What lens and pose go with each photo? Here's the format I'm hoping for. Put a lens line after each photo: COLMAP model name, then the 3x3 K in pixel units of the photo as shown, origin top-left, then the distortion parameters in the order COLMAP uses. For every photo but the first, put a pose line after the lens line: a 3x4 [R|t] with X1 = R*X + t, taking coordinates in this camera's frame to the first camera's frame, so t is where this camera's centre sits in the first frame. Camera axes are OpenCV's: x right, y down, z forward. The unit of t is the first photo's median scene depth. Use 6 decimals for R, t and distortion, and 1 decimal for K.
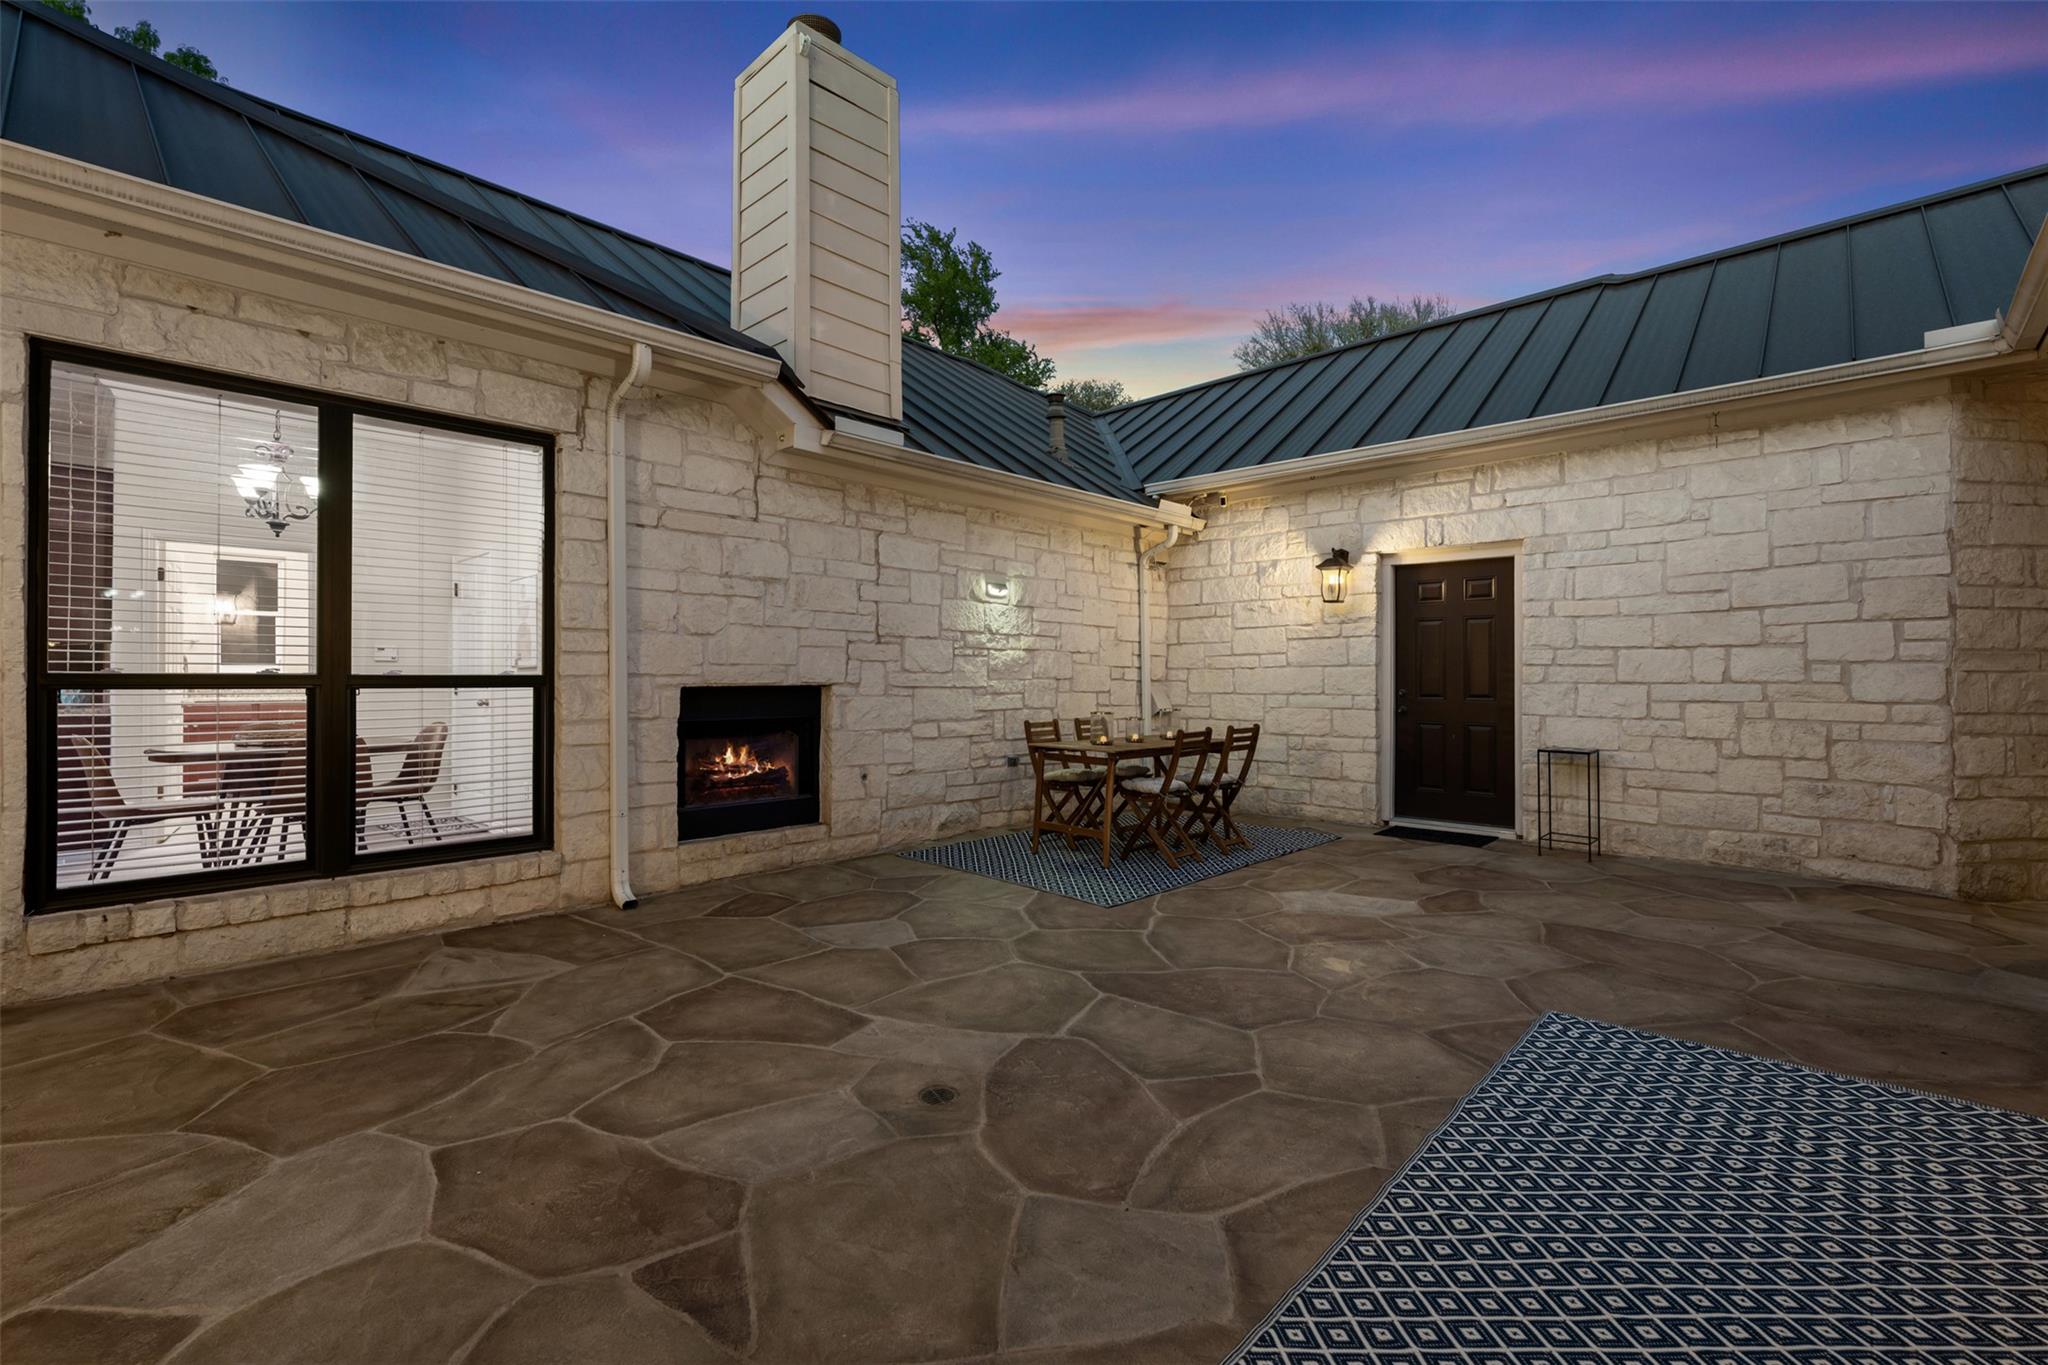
lens RADIAL K [[888.0, 0, 1020.8], [0, 888.0, 680.0], [0, 0, 1]] dist [0.001455, -0.000104]
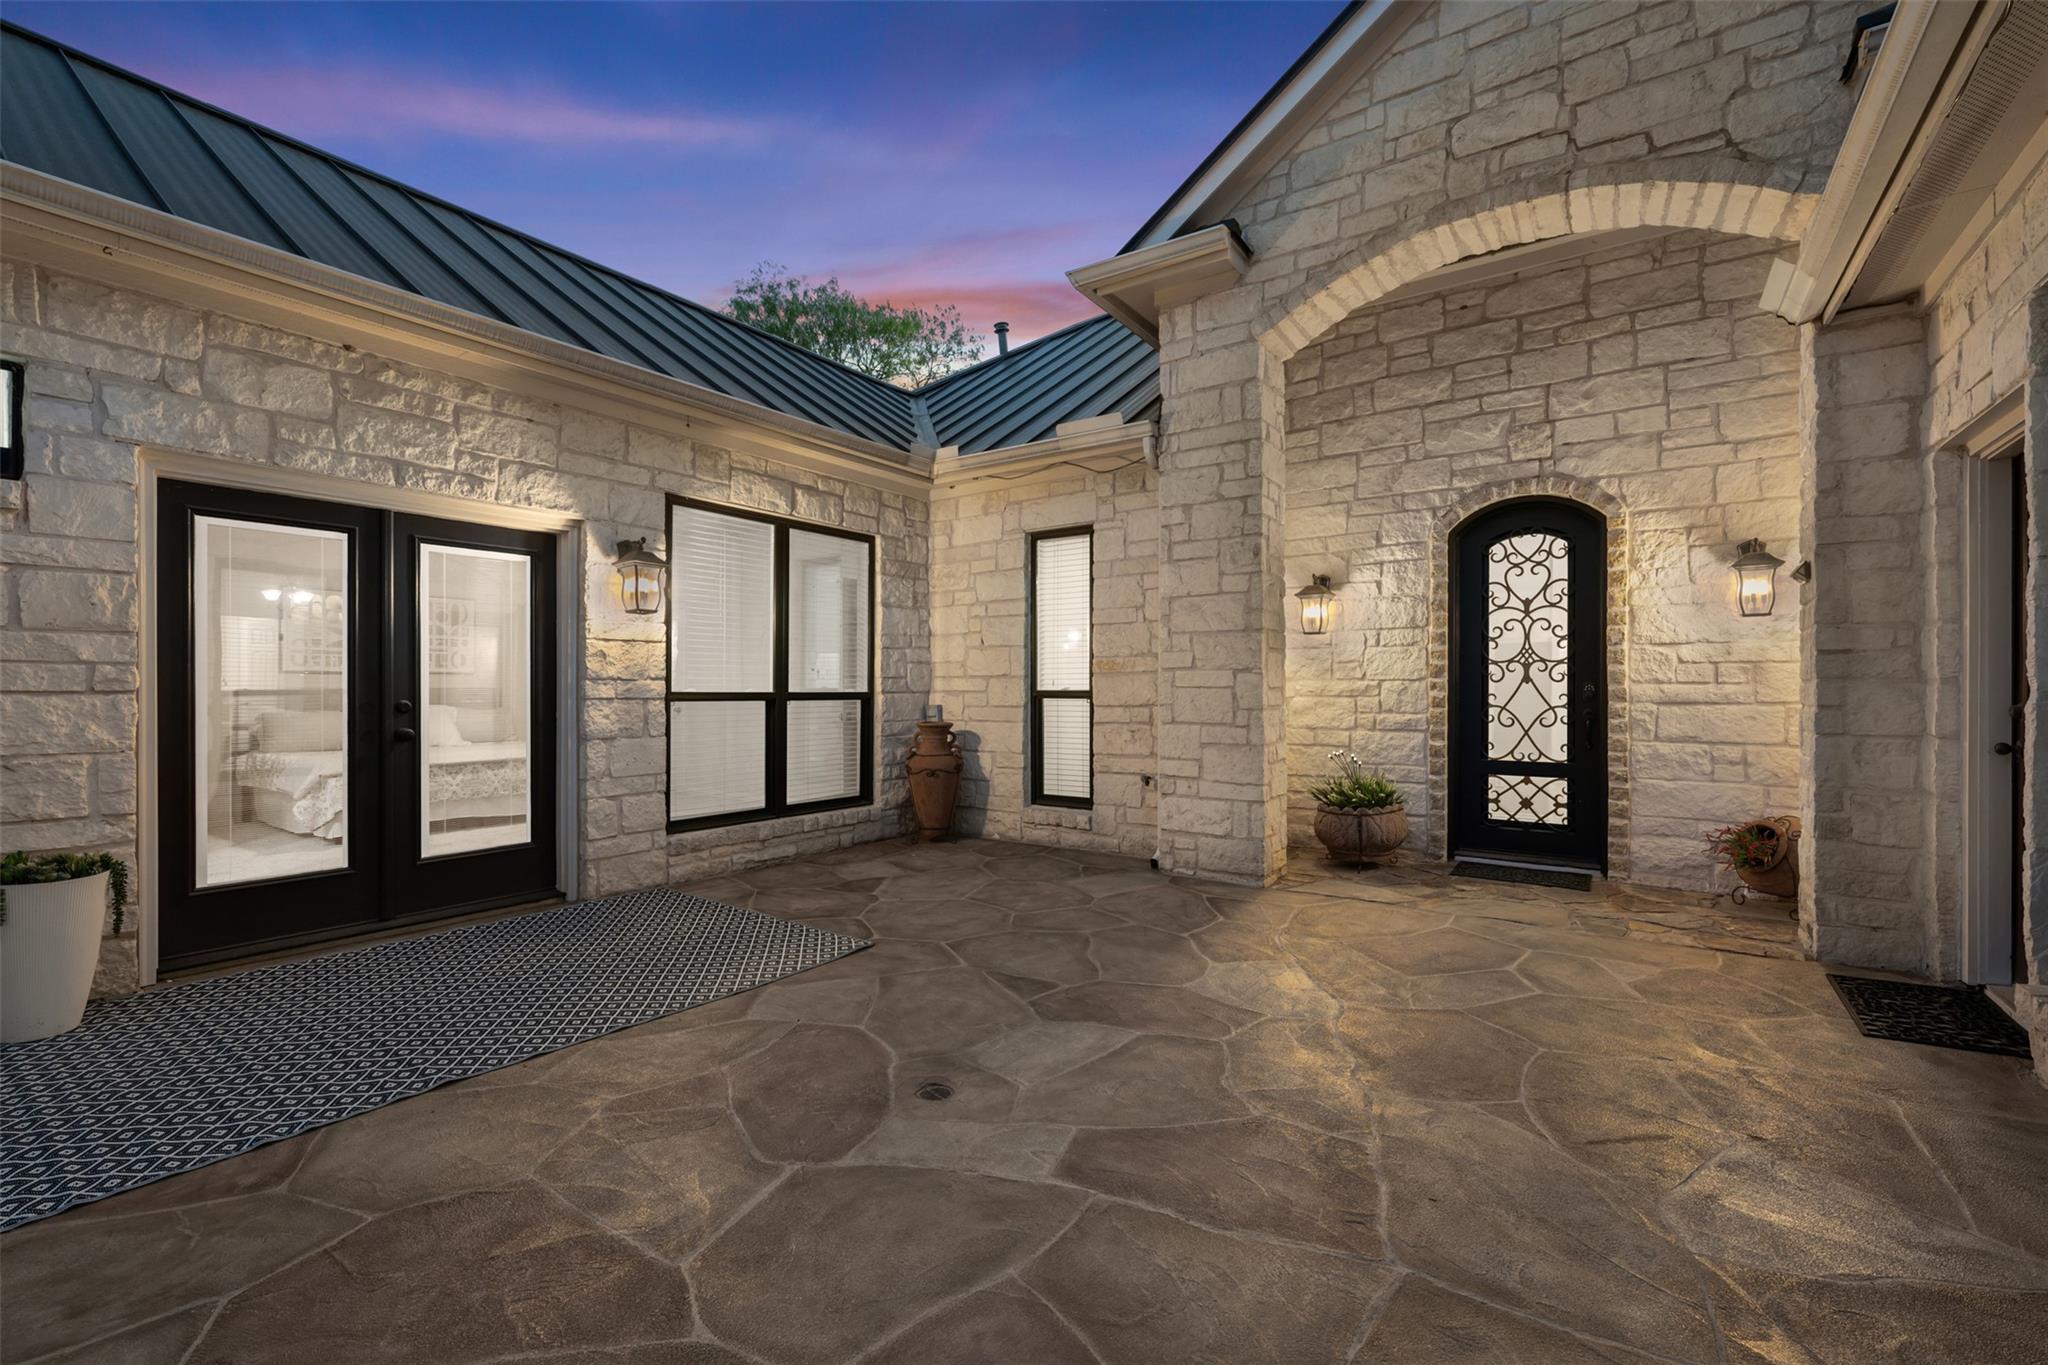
lens RADIAL K [[888.0, 0, 1025.5], [0, 888.0, 686.5], [0, 0, 1]] dist [0.001455, -0.000104]
pose [[-0.991571, 0.000378, -0.129562, -0.063468], [0.000968, 0.999989, -0.004490, -0.007526], [0.129559, -0.004577, -0.991561, 2.053444]]
